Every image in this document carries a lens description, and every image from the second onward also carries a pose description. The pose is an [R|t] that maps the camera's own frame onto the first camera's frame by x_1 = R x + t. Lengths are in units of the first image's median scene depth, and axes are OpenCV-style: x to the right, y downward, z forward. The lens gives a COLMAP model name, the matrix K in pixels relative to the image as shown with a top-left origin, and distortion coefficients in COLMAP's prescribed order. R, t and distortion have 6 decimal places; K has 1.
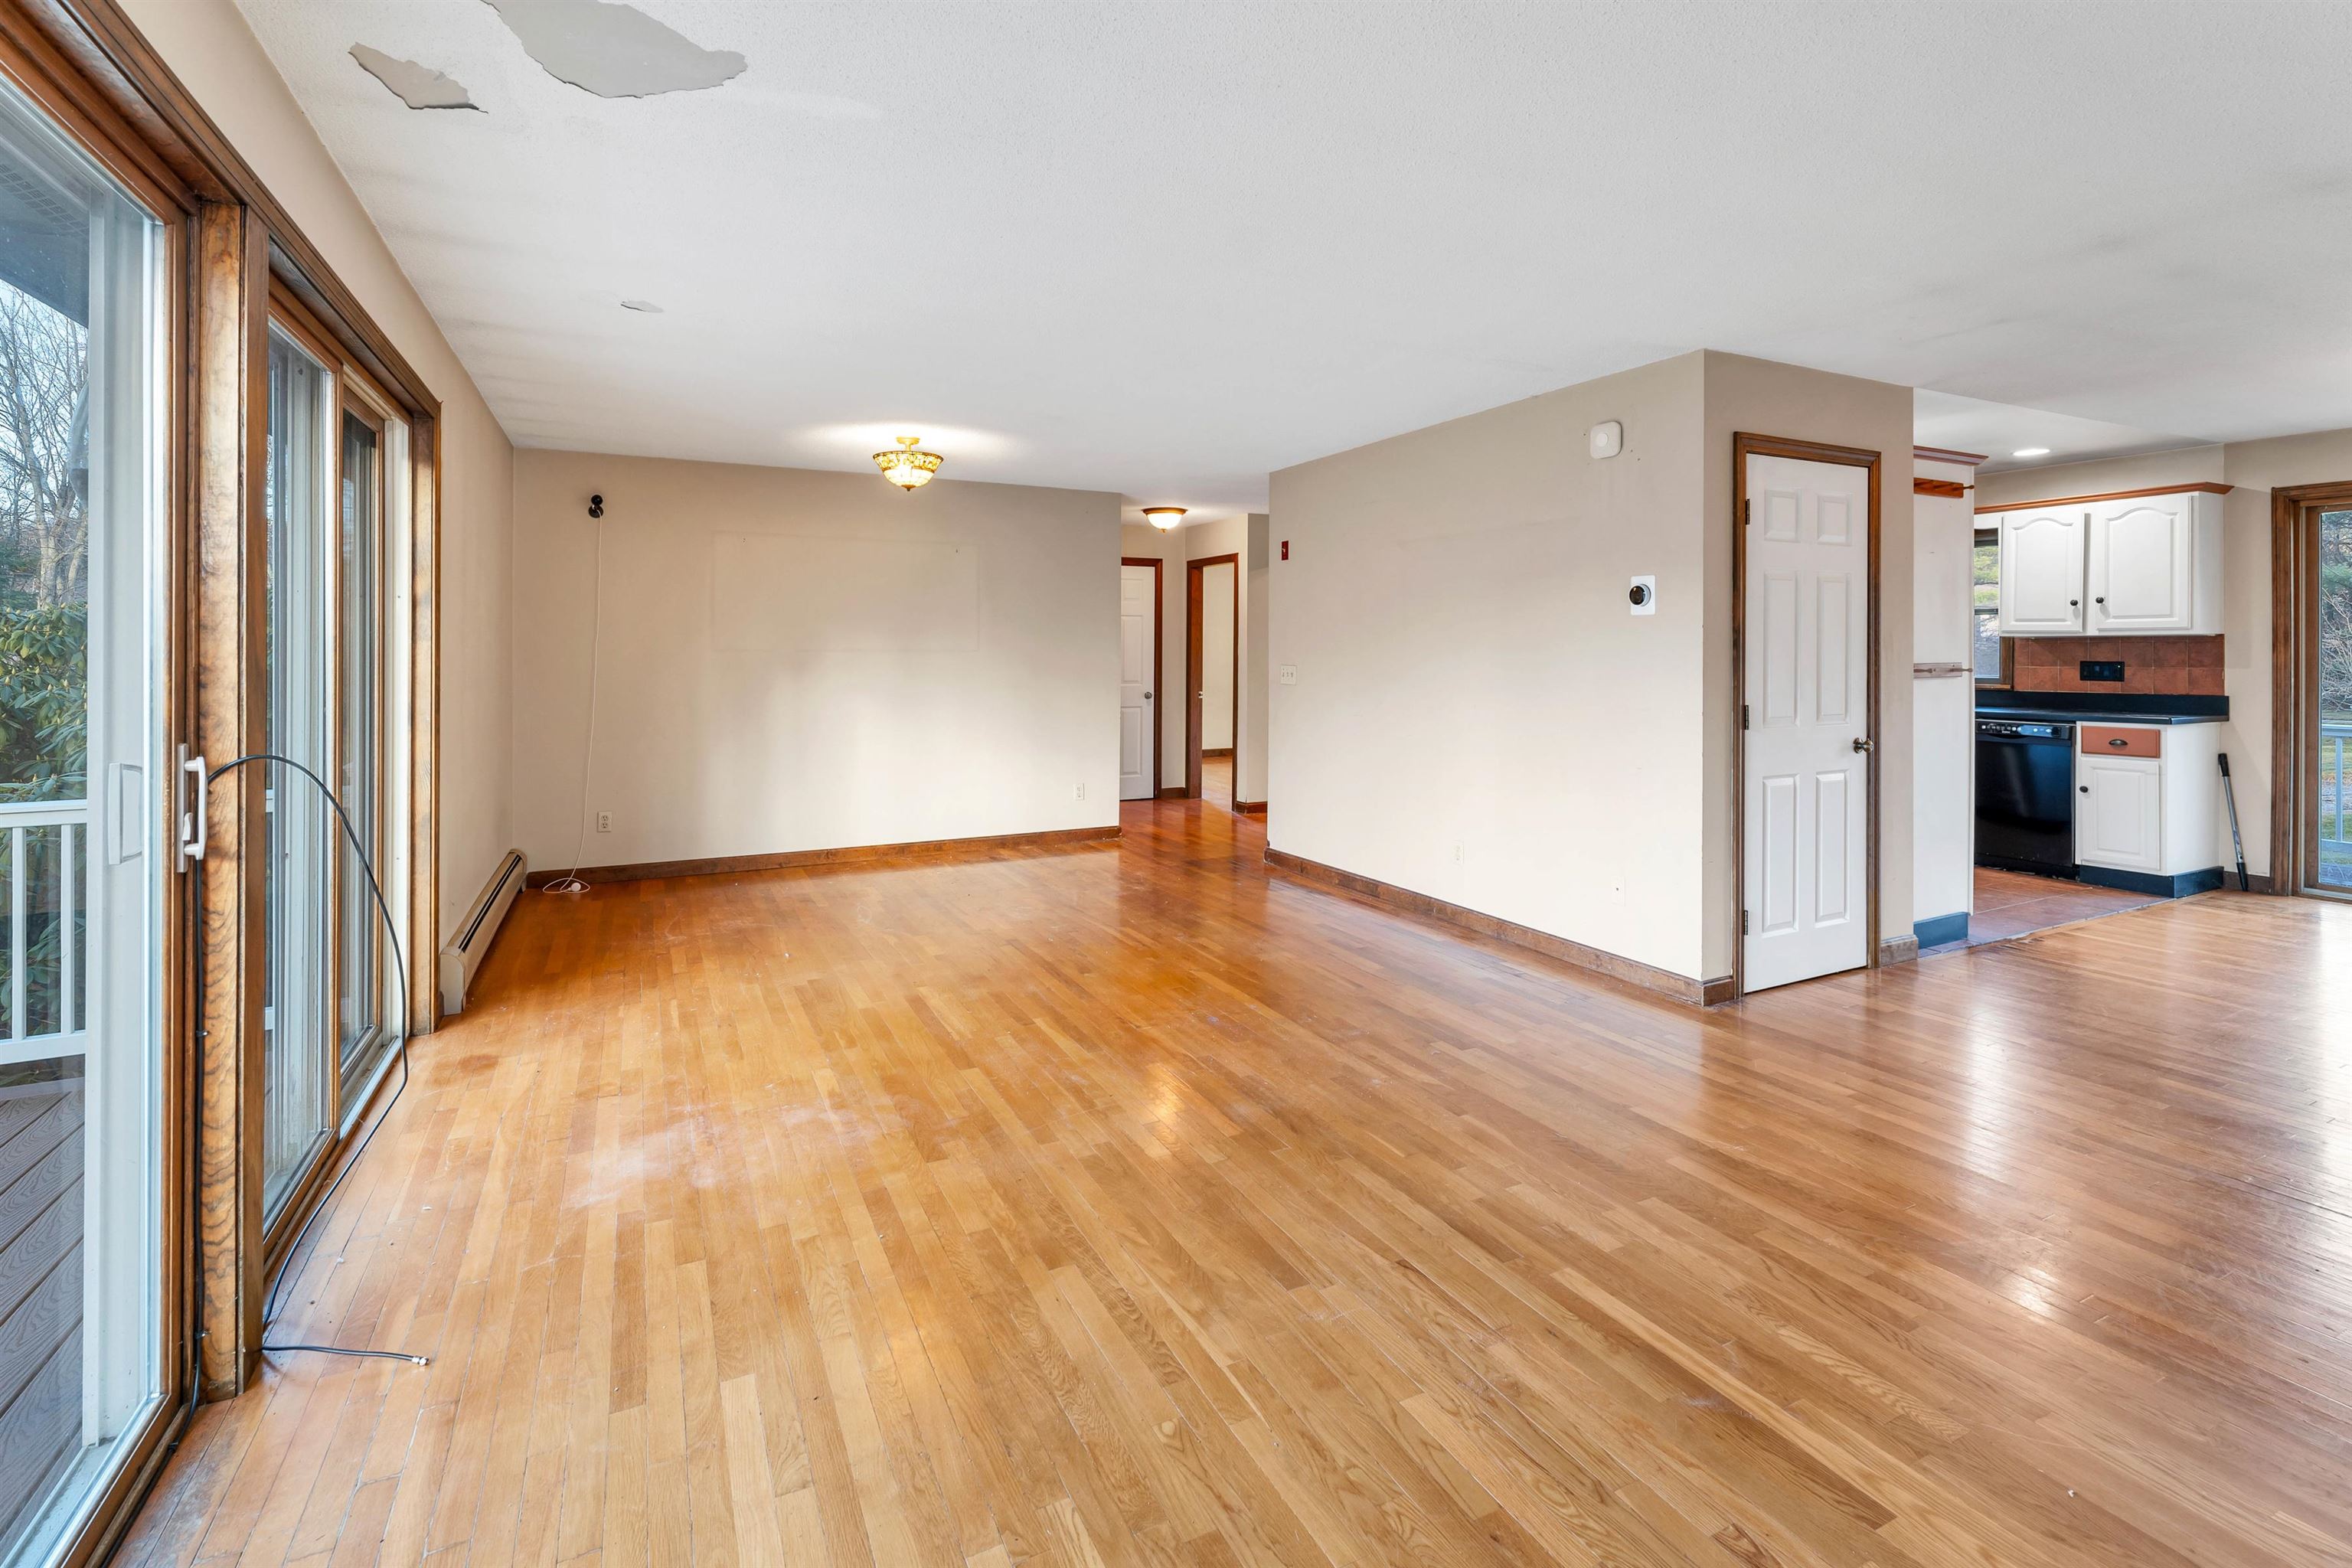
lens RADIAL K [[1056.8, 0, 1091.1], [0, 1056.8, 658.9], [0, 0, 1]] dist [-0.002385, -0.000172]
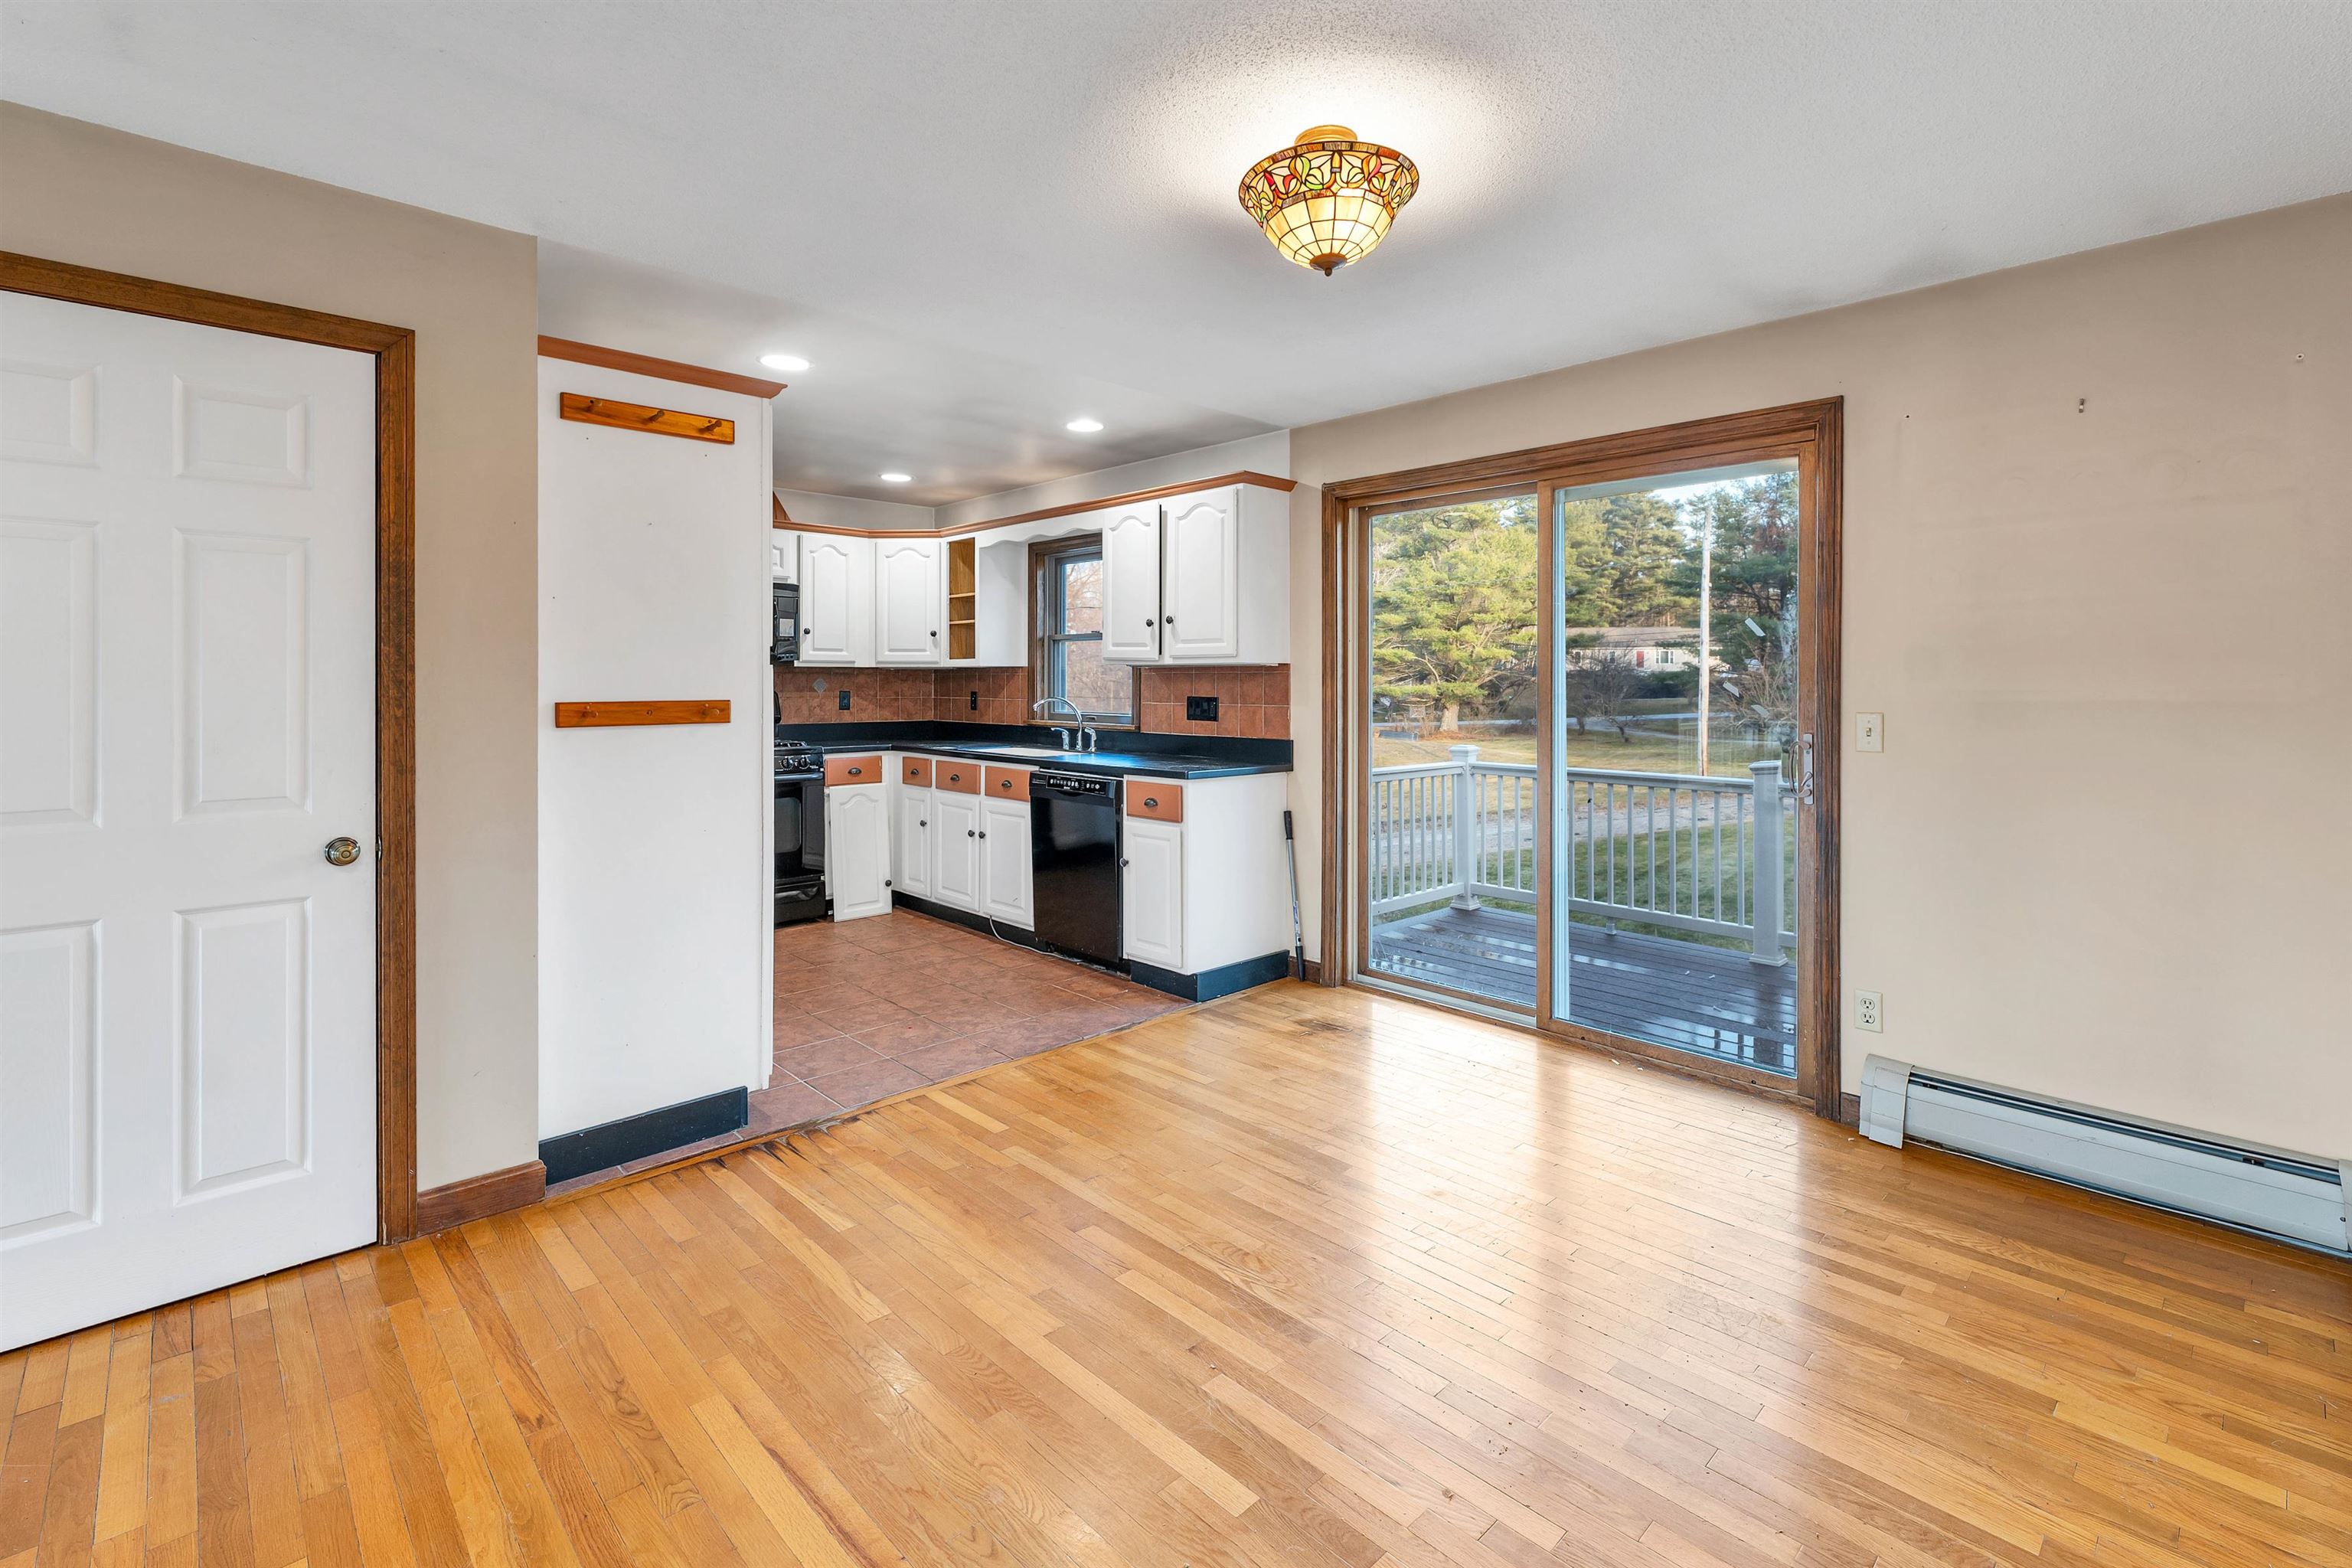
lens RADIAL K [[1056.8, 0, 1164.9], [0, 1056.8, 684.6], [0, 0, 1]] dist [-0.002385, -0.000172]
pose [[0.951507, 0.003644, 0.307605, 0.741695], [-0.001951, 0.999981, -0.005812, -0.002514], [-0.307620, 0.004930, 0.951497, 0.259458]]
